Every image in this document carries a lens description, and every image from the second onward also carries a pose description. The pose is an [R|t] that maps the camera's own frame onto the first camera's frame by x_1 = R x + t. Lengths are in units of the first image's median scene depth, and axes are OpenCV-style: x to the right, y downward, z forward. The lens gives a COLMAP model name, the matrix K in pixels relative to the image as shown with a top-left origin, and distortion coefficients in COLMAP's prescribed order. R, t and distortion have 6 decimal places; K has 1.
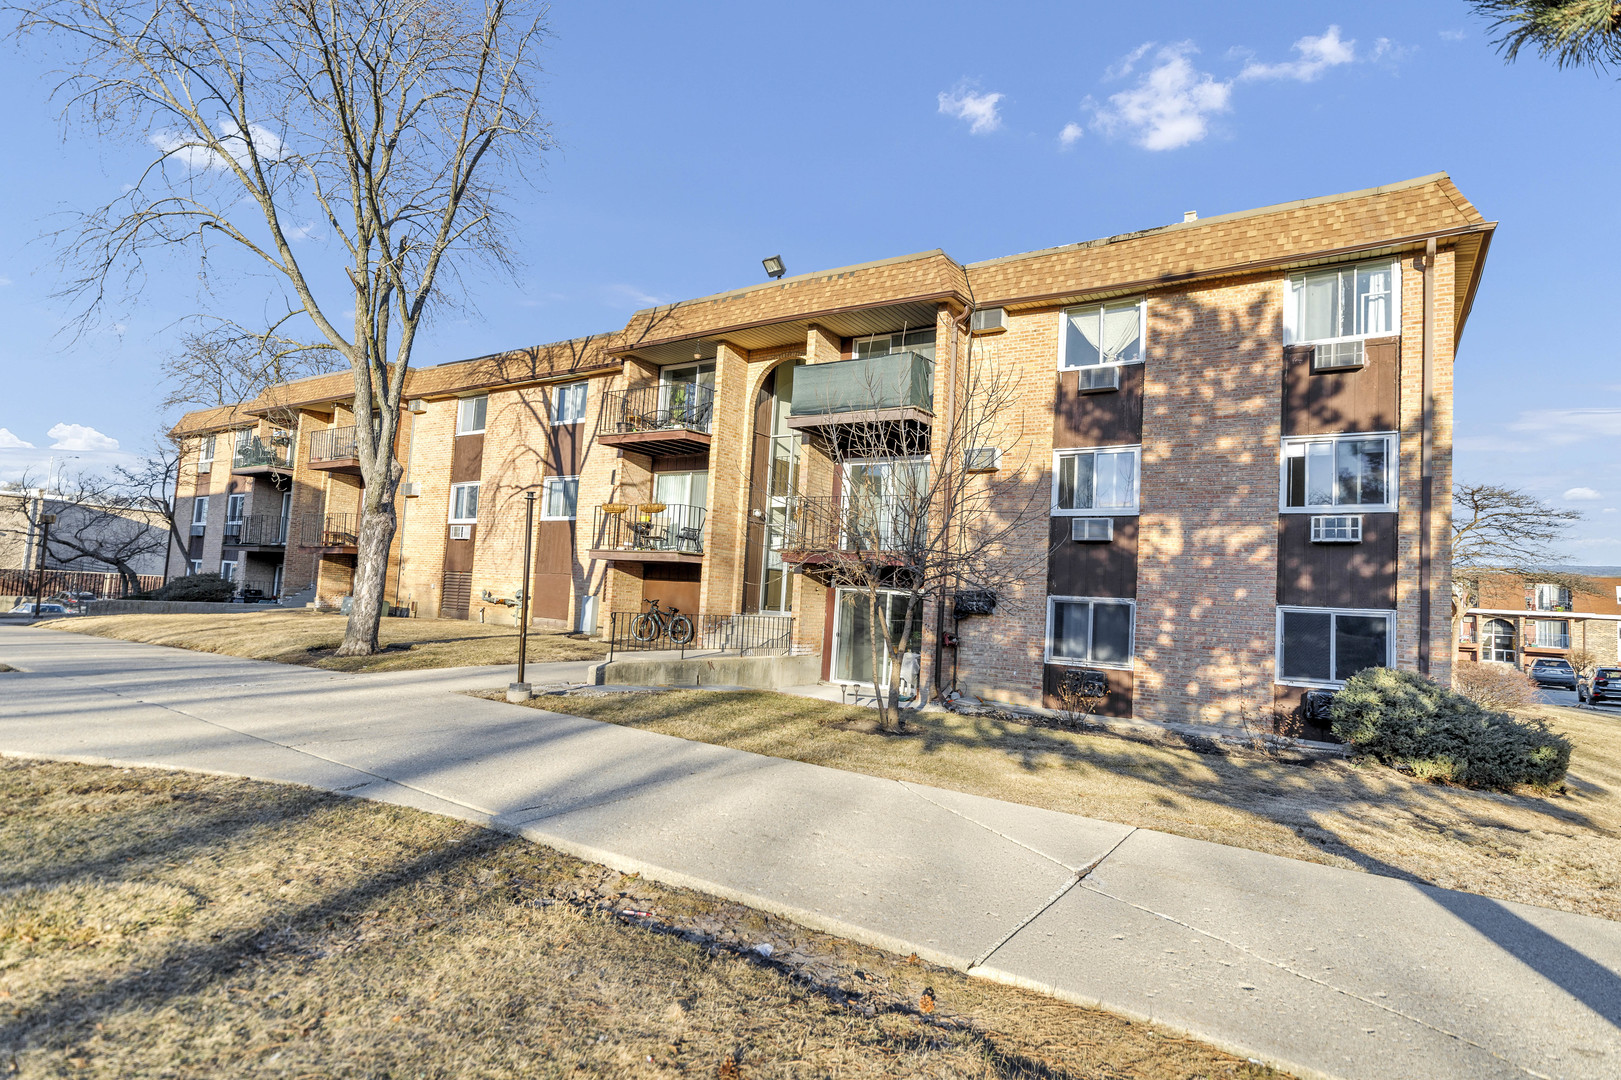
lens RADIAL K [[845.3, 0, 811.4], [0, 845.3, 538.3], [0, 0, 1]] dist [0.002745, 0.000074]
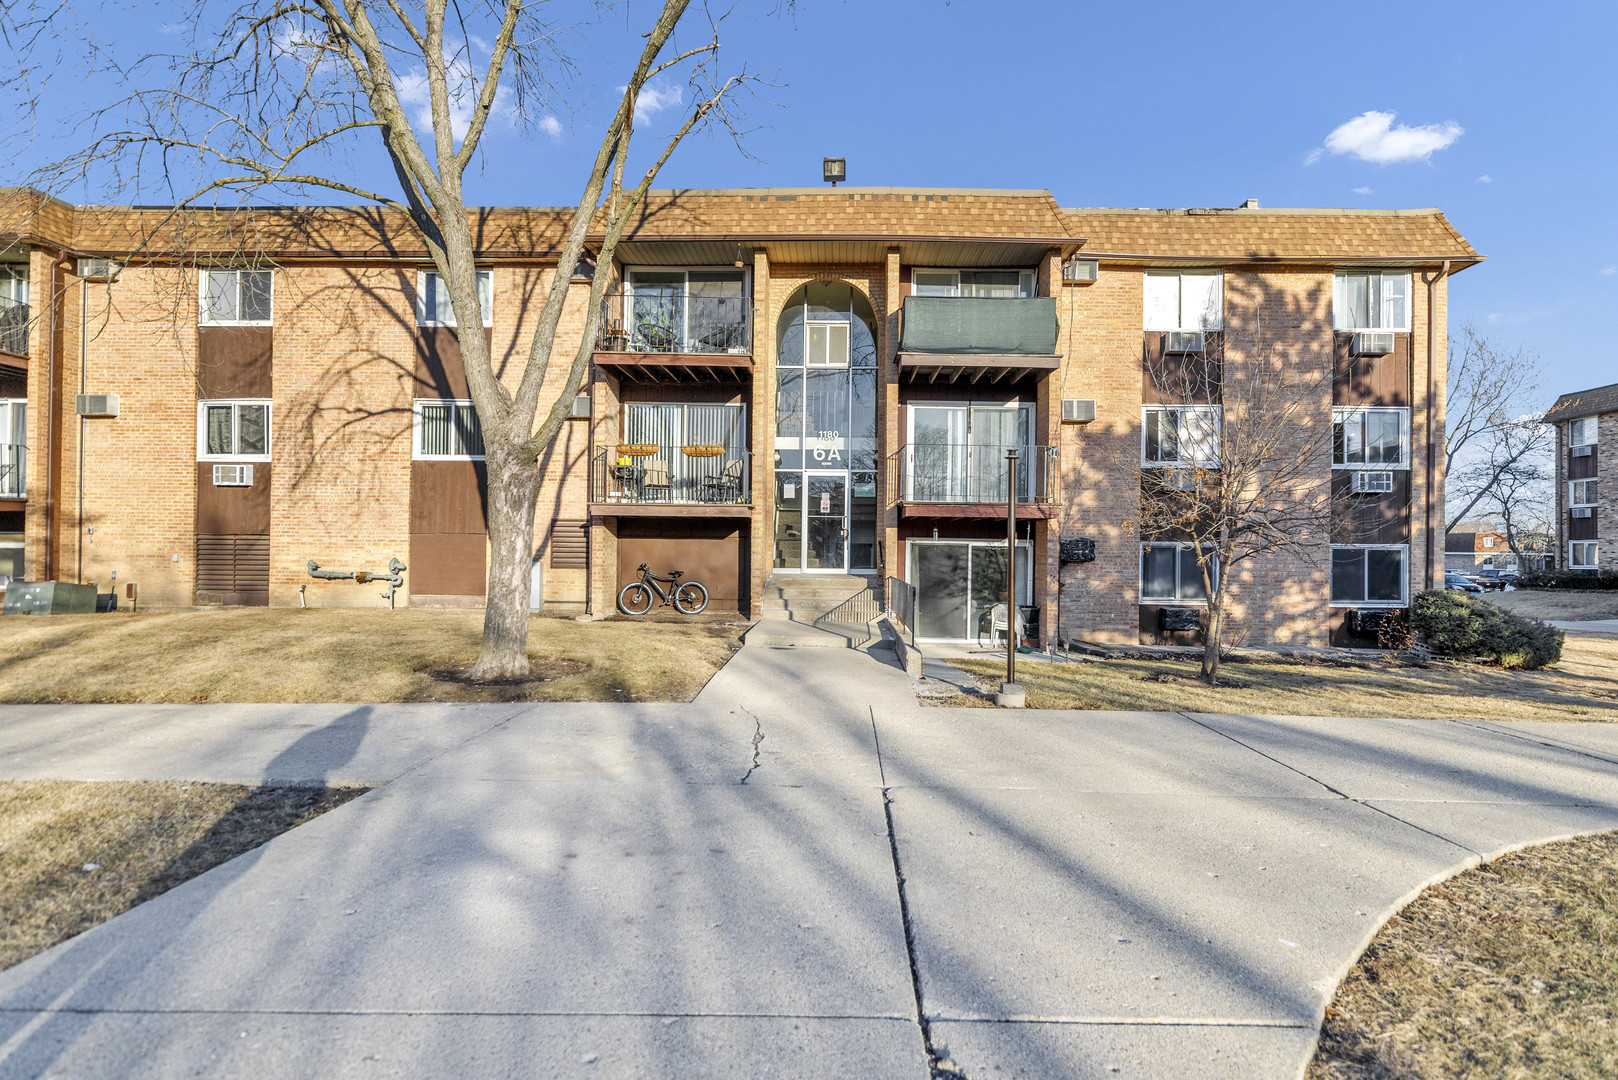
lens RADIAL K [[889.9, 0, 809.2], [0, 889.9, 538.5], [0, 0, 1]] dist [0.000747, -0.002365]
pose [[0.840826, -0.042469, 0.539636, -0.684604], [-0.003808, 0.996429, 0.084351, -0.029889], [-0.541292, -0.072979, 0.837662, 0.276982]]
